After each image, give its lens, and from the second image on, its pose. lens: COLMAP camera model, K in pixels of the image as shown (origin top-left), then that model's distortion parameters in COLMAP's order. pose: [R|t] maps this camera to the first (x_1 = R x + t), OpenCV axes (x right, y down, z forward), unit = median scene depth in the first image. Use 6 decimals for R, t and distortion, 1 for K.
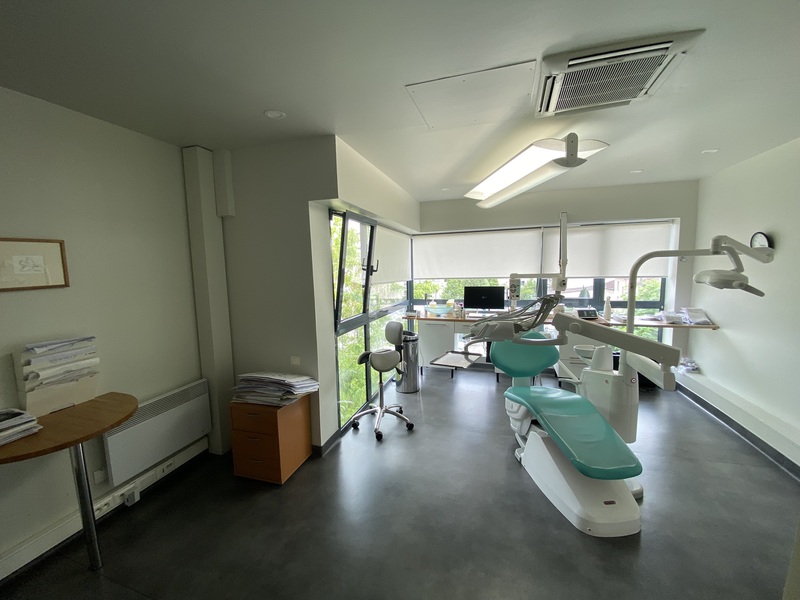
lens RADIAL K [[322.0, 0, 398.9], [0, 322.0, 303.2], [0, 0, 1]] dist [0.000382, -0.000073]
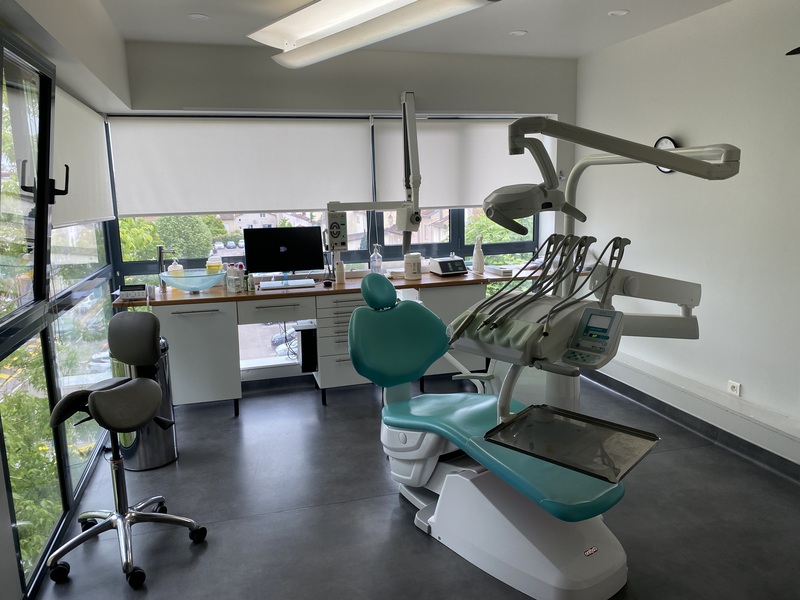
lens RADIAL K [[610.0, 0, 400.0], [0, 610.0, 300.0], [0, 0, 1]] dist [0.068912, -0.095926]
pose [[0.830583, -0.094390, 0.548837, -0.128627], [0.066505, 0.995290, 0.070527, 0.006170], [-0.552909, -0.022078, 0.832949, 0.088783]]
